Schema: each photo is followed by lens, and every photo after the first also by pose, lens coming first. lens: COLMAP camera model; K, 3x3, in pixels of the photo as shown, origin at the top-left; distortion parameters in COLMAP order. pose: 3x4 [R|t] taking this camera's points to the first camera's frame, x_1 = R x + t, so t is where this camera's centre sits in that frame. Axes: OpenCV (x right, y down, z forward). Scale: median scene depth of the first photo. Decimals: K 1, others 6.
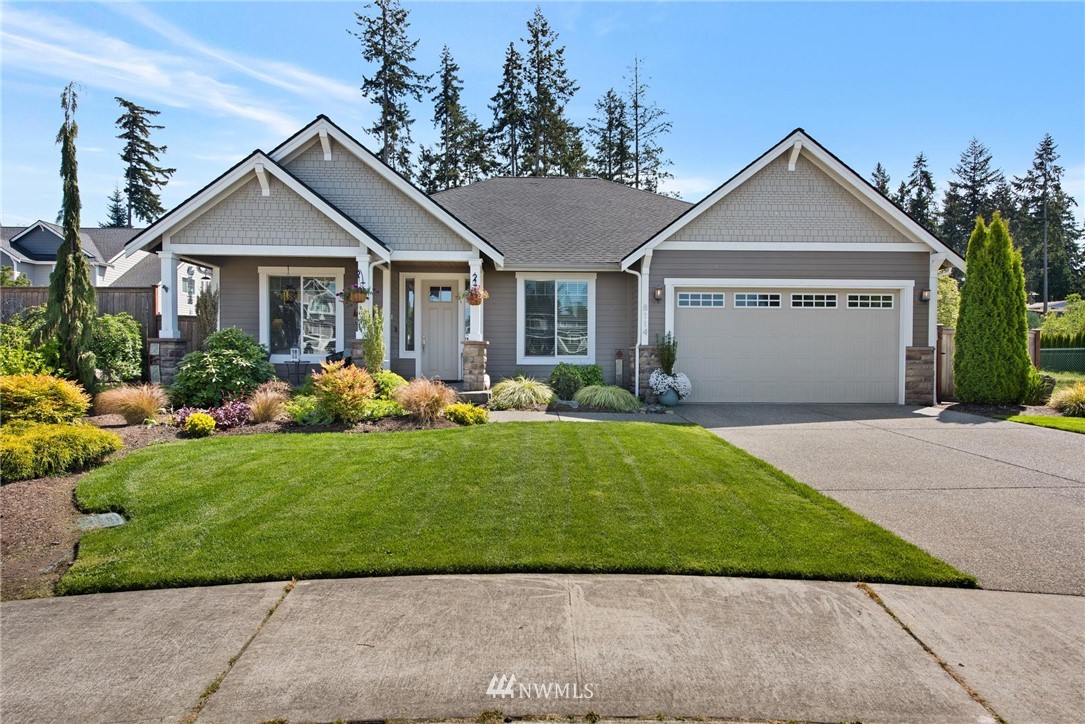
lens RADIAL K [[636.7, 0, 542.5], [0, 636.7, 362.0], [0, 0, 1]] dist [-0.001793, -0.000073]
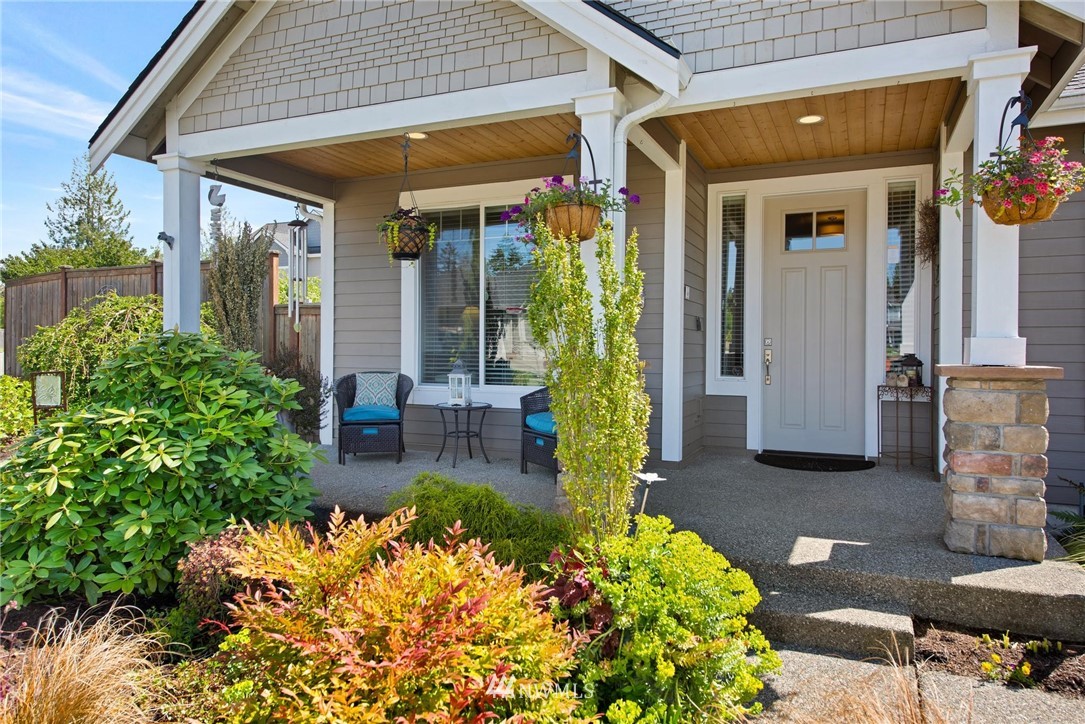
lens RADIAL K [[711.0, 0, 542.5], [0, 711.0, 362.0], [0, 0, 1]] dist [0.000966, -0.000335]
pose [[0.904274, 0.006159, -0.426908, -0.151965], [-0.003345, 0.999967, 0.007341, -0.036106], [0.426939, -0.005210, 0.904265, 0.657444]]
